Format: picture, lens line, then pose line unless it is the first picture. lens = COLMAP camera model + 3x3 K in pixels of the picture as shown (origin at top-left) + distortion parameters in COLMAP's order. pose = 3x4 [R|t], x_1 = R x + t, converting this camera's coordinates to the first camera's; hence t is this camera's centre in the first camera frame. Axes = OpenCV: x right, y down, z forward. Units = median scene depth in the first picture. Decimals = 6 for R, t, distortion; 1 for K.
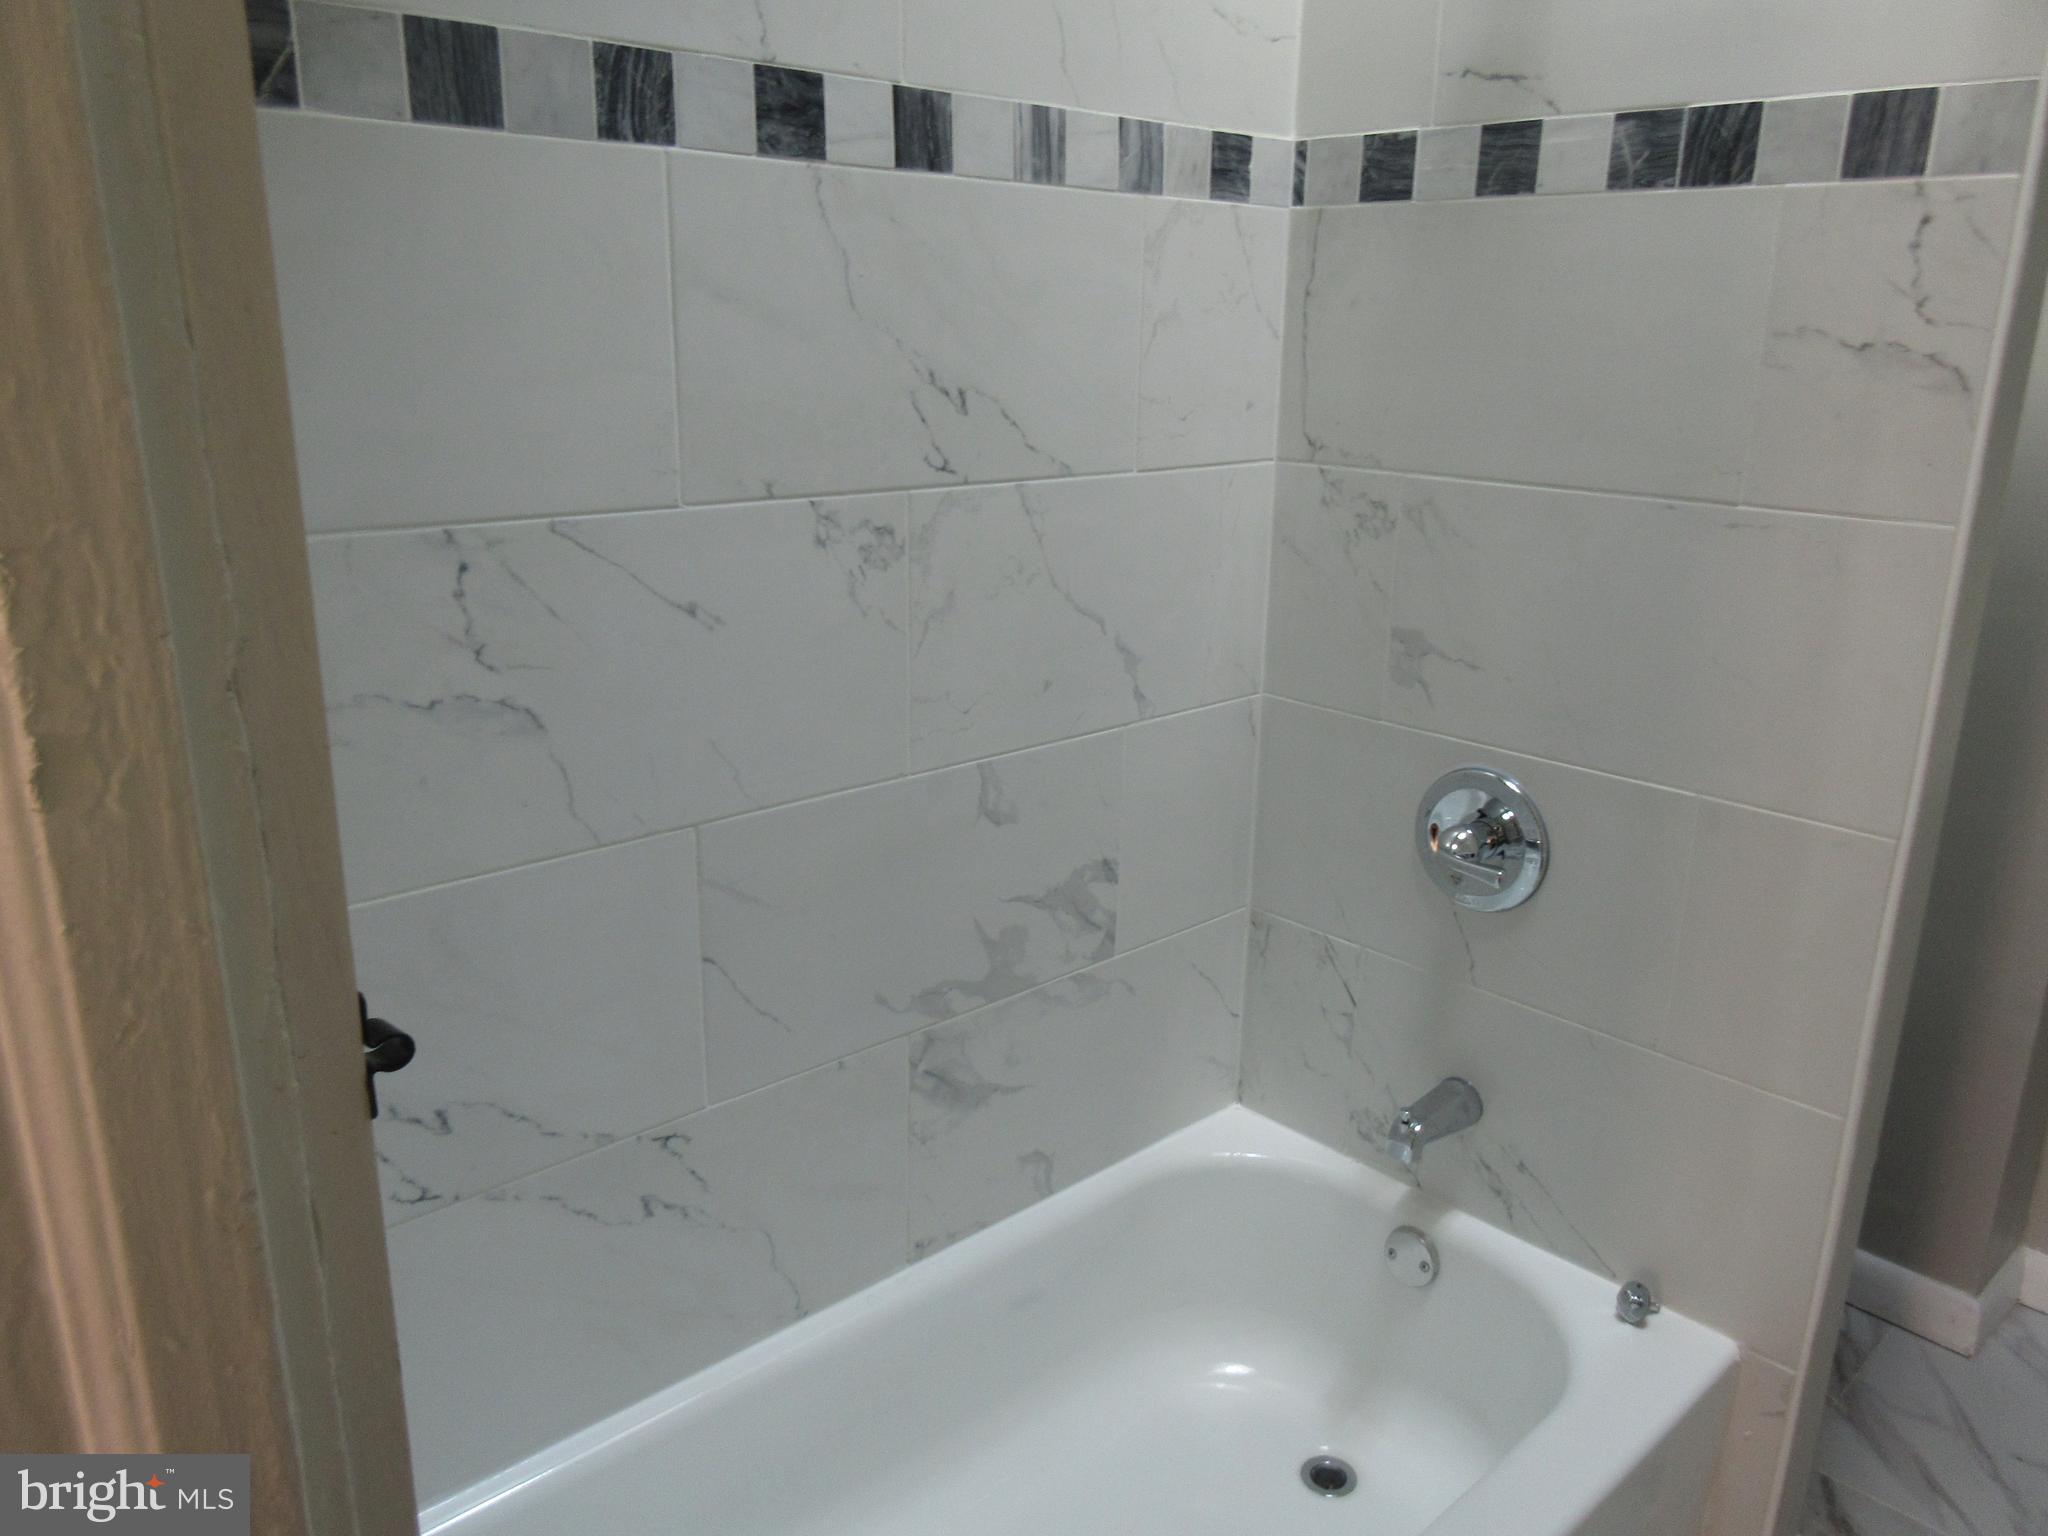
lens RADIAL K [[1530.0, 0, 1024.0], [0, 1530.0, 768.0], [0, 0, 1]] dist [0.004513, -0.009258]
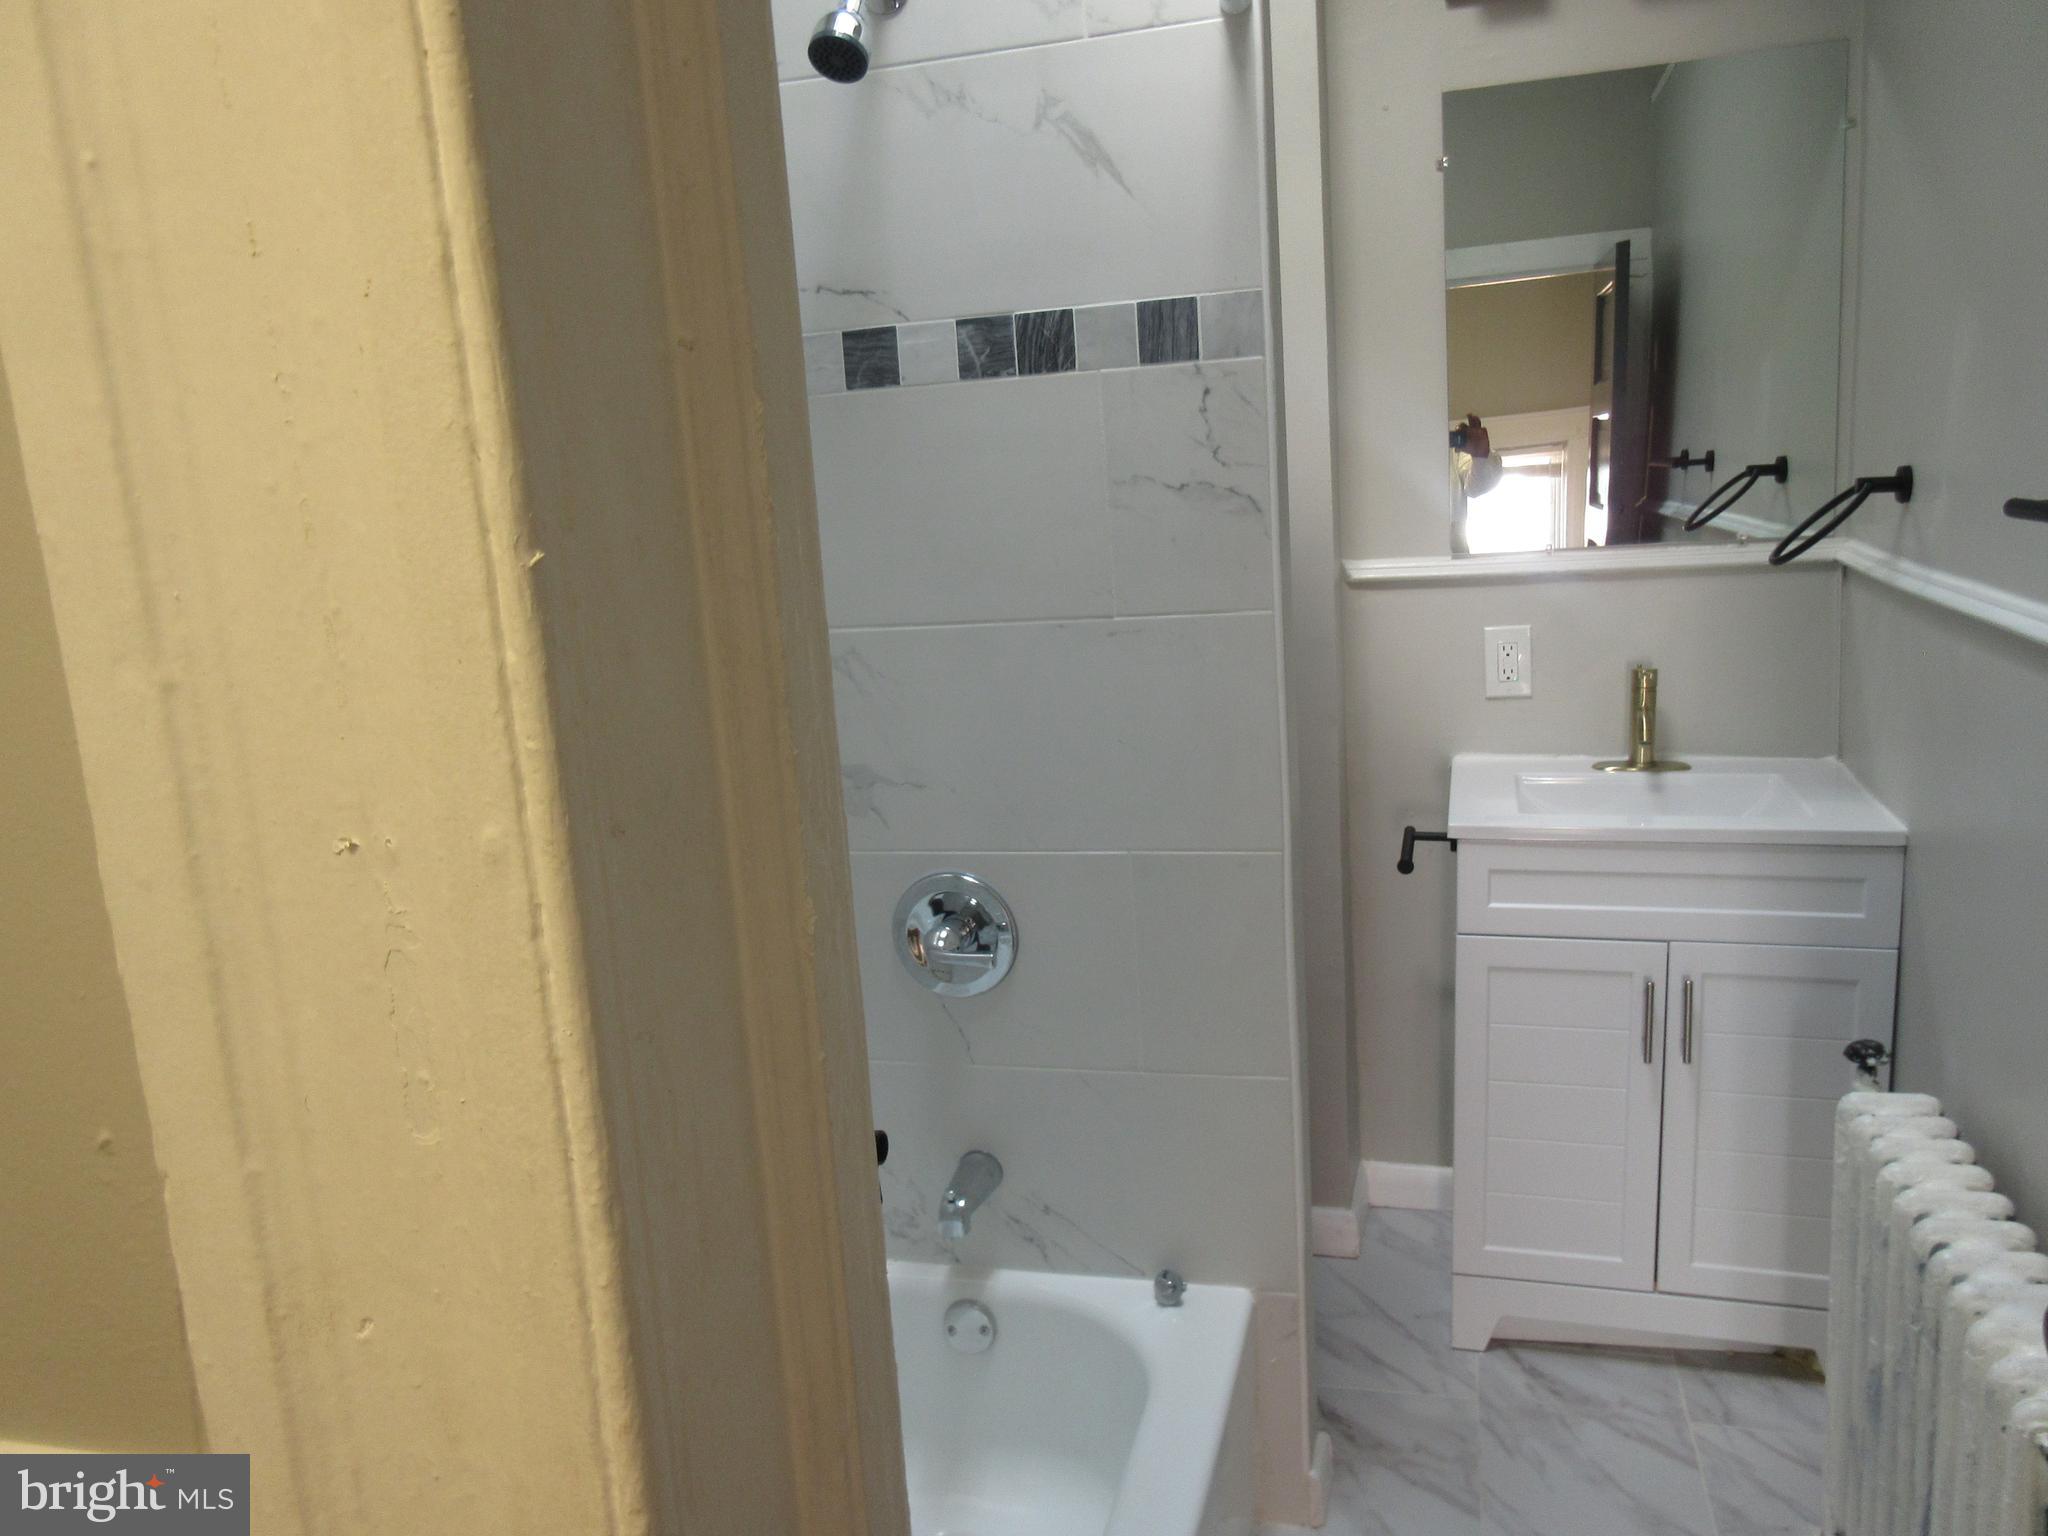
lens RADIAL K [[1530.0, 0, 1024.0], [0, 1530.0, 768.0], [0, 0, 1]] dist [0.004513, -0.009258]
pose [[0.851674, -0.169505, 0.495903, -0.234969], [0.224613, 0.972996, -0.053176, -0.001196], [-0.473498, 0.156675, 0.866748, -0.031493]]
